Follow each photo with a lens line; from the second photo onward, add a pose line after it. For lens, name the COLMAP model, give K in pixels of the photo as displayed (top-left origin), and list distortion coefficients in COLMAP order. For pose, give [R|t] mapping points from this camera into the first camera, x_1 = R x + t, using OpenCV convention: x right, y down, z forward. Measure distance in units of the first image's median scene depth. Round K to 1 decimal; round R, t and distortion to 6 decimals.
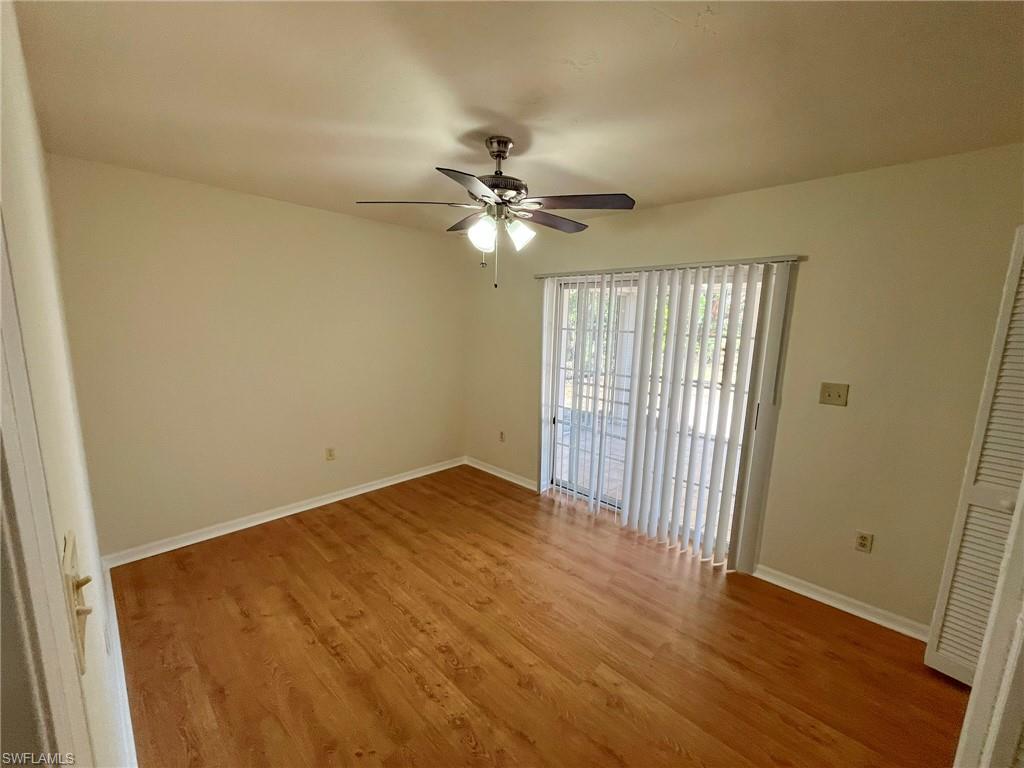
lens RADIAL K [[412.2, 0, 507.3], [0, 412.2, 388.7], [0, 0, 1]] dist [0.000136, -0.000005]
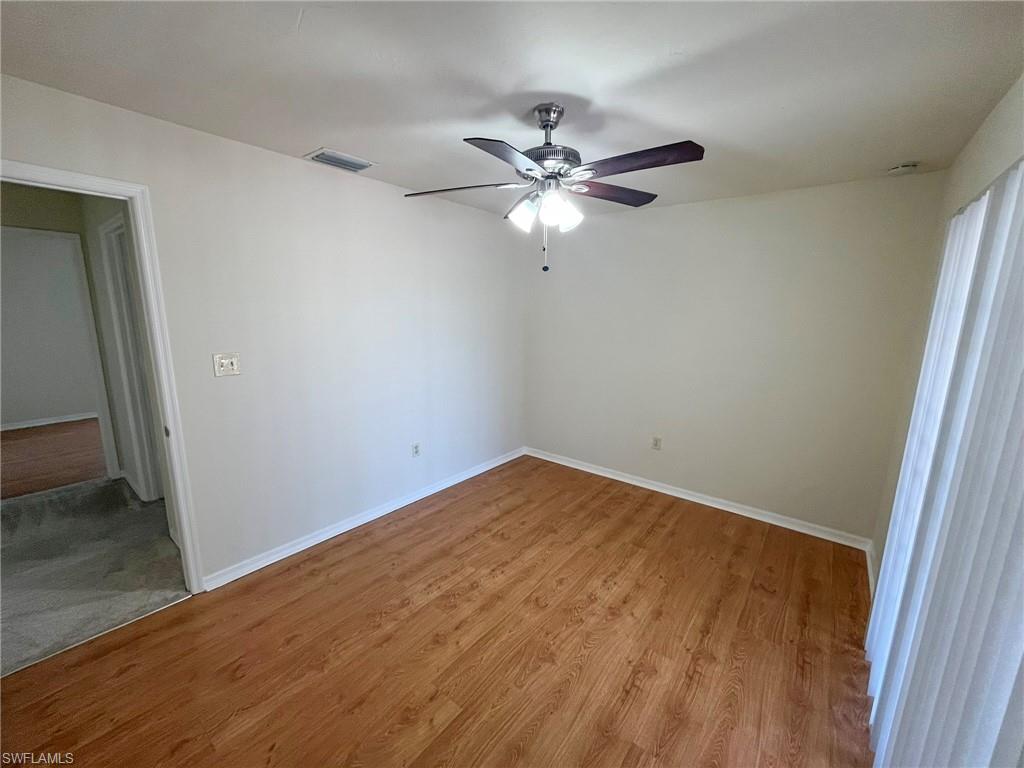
lens RADIAL K [[412.2, 0, 504.7], [0, 412.2, 385.3], [0, 0, 1]] dist [0.000136, -0.000005]
pose [[0.096865, 0.159202, -0.982483, 0.706851], [-0.175527, 0.974385, 0.140584, -0.082684], [0.979698, 0.158835, 0.122328, 0.648272]]
